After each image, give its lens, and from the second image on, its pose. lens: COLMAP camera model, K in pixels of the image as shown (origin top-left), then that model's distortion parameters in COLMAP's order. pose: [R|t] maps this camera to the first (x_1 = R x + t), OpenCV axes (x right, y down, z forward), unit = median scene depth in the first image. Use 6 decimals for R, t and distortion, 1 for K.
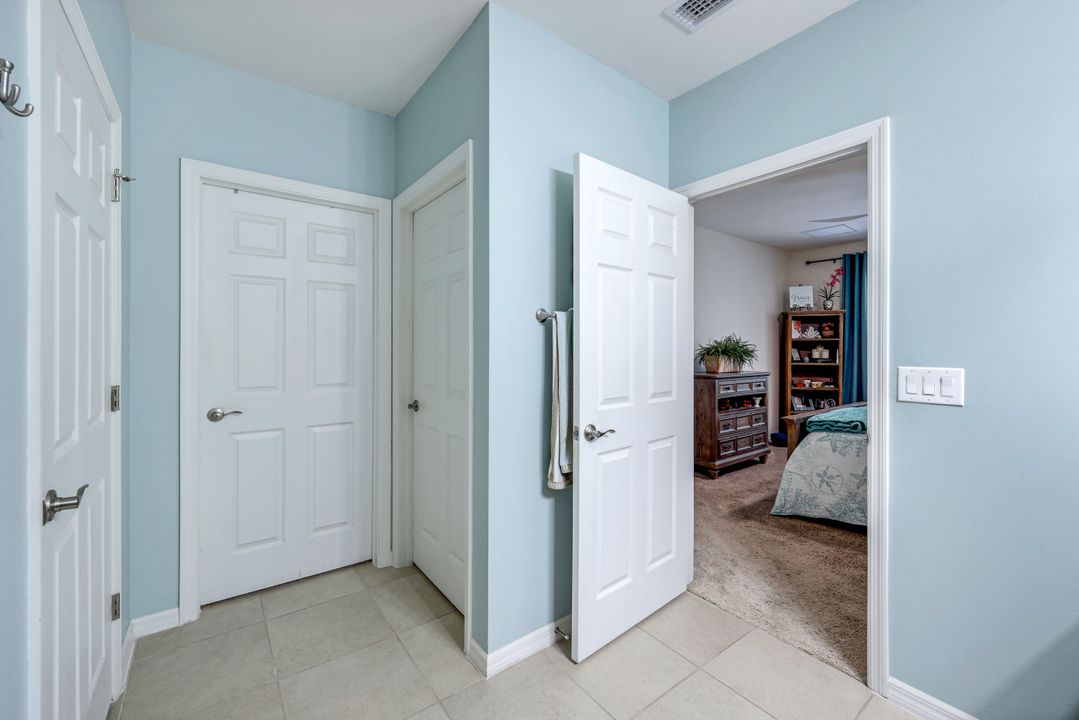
lens RADIAL K [[437.3, 0, 534.3], [0, 437.3, 353.5], [0, 0, 1]] dist [-0.000946, 0.000365]
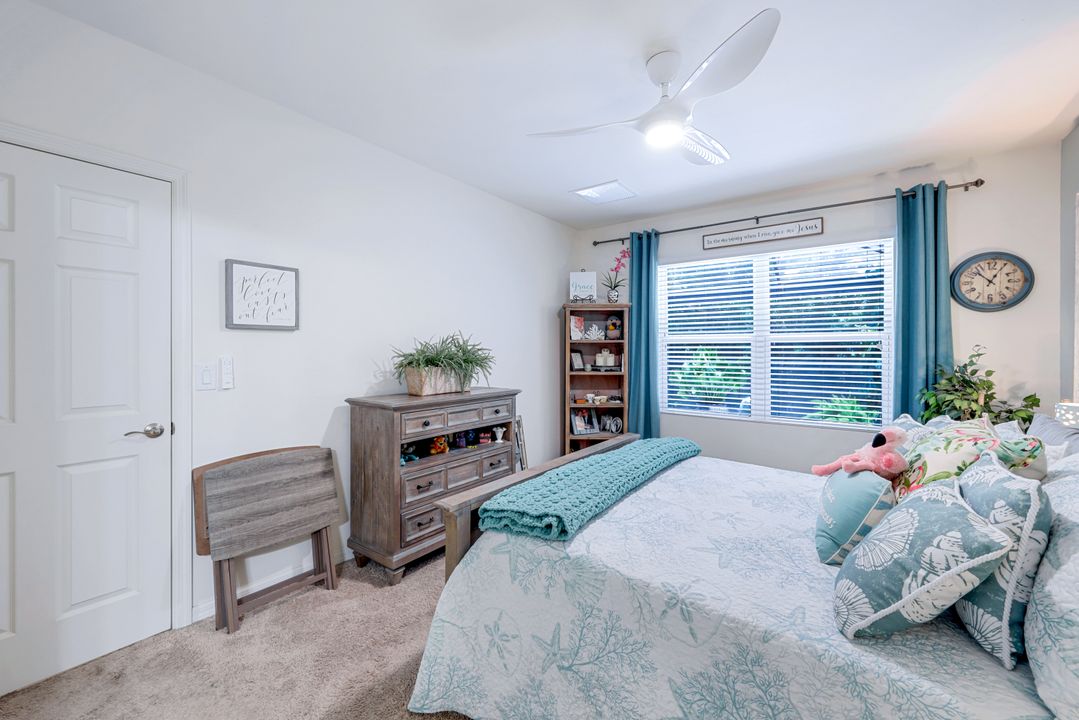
lens RADIAL K [[437.3, 0, 534.3], [0, 437.3, 353.5], [0, 0, 1]] dist [-0.000946, 0.000365]
pose [[0.958027, -0.001461, 0.286676, 0.321225], [0.001293, 0.999999, 0.000774, -0.011495], [-0.286676, -0.000370, 0.958027, 0.303165]]
